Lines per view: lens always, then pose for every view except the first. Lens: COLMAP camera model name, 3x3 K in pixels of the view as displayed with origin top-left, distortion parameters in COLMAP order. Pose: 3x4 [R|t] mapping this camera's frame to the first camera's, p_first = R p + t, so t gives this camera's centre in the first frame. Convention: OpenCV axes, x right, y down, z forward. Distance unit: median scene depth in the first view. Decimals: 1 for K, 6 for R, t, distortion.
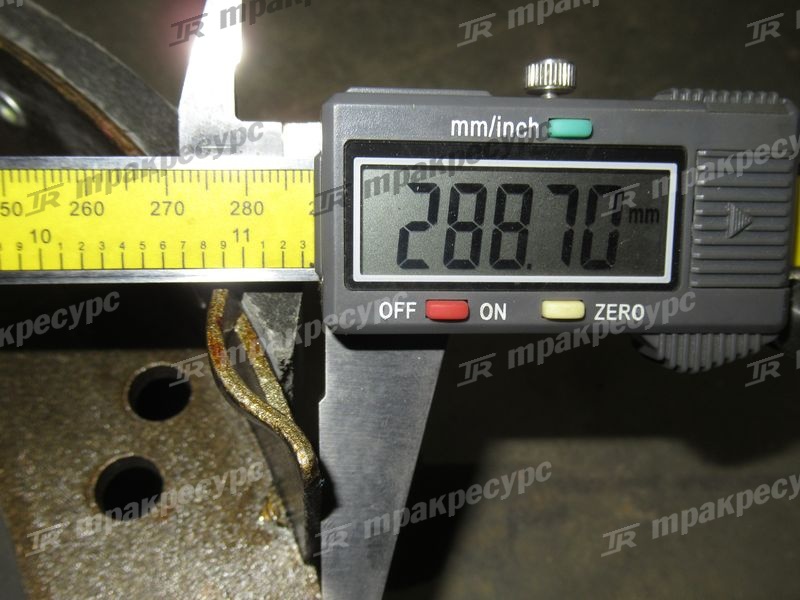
lens RADIAL K [[765.9, 0, 399.4], [0, 765.9, 302.5], [0, 0, 1]] dist [-0.018791, 0.004299]
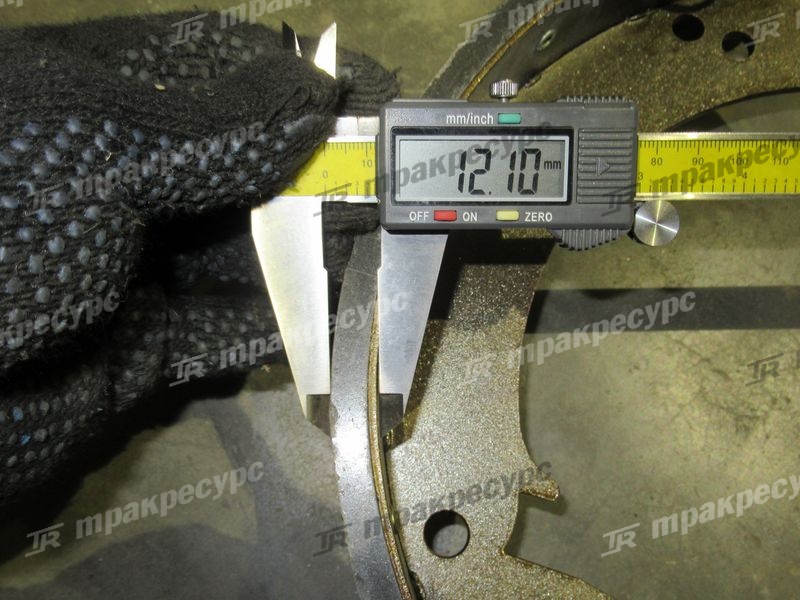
lens RADIAL K [[765.9, 0, 399.4], [0, 765.9, 302.5], [0, 0, 1]] dist [-0.018791, 0.004299]
pose [[0.997674, -0.001214, -0.068158, 0.076233], [0.002119, 0.999911, 0.013200, 0.196454], [0.068136, -0.013314, 0.997587, -0.887065]]
